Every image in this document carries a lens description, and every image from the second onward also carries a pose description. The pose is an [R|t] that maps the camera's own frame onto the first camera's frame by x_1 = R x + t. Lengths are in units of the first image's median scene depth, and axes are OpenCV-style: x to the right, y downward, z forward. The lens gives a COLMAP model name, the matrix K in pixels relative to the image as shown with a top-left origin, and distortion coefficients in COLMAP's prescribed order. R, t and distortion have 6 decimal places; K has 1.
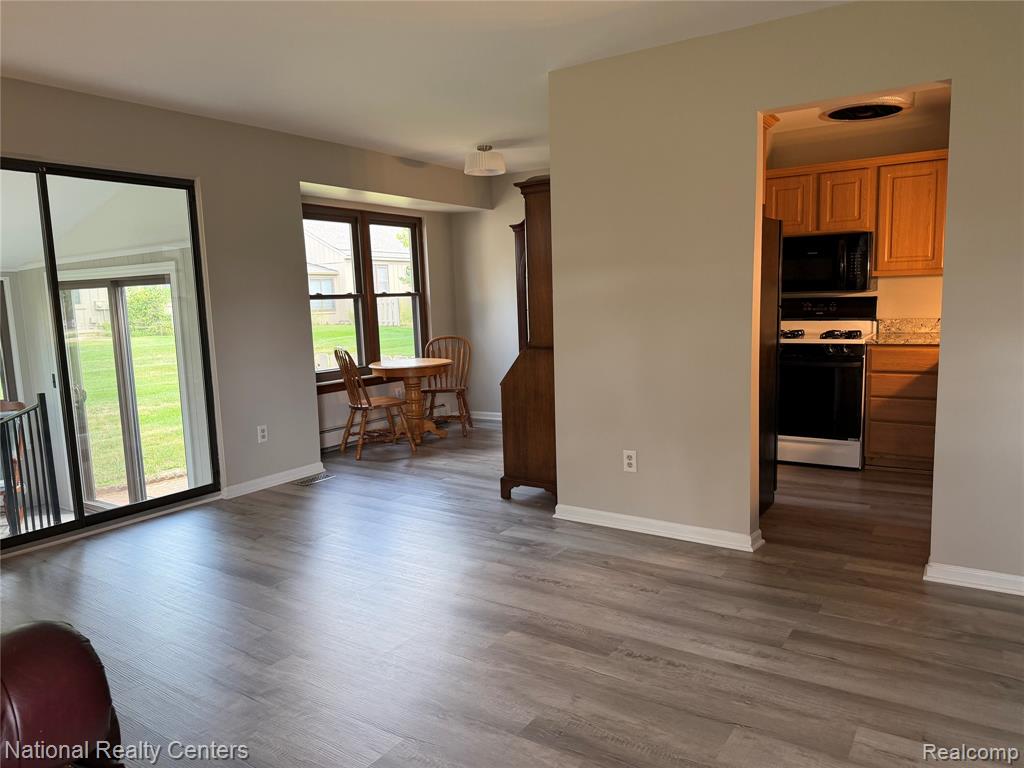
lens RADIAL K [[712.1, 0, 508.7], [0, 712.1, 387.0], [0, 0, 1]] dist [0.068662, -0.104072]
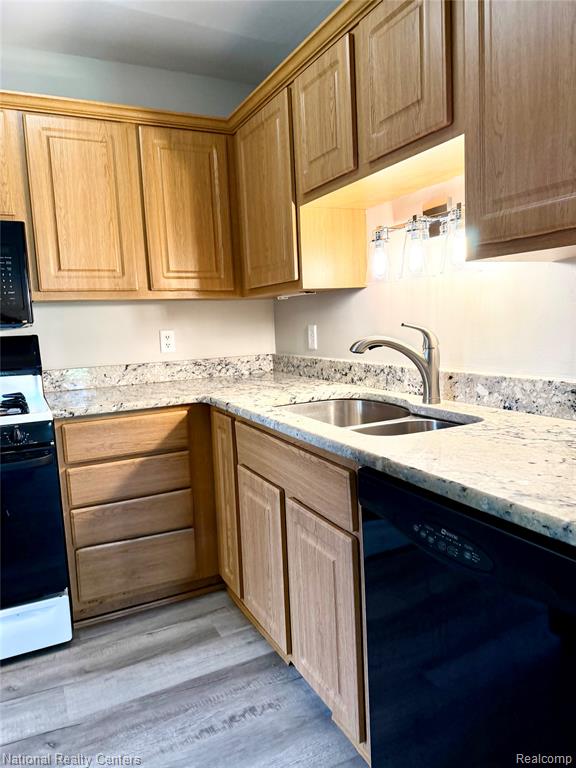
lens RADIAL K [[534.1, 0, 284.7], [0, 534.1, 385.1], [0, 0, 1]] dist [0.068662, -0.104072]
pose [[0.490354, -0.097850, 0.866013, 0.224953], [0.142985, 0.989245, 0.030814, -0.071633], [-0.859714, 0.108717, 0.499071, 0.629436]]
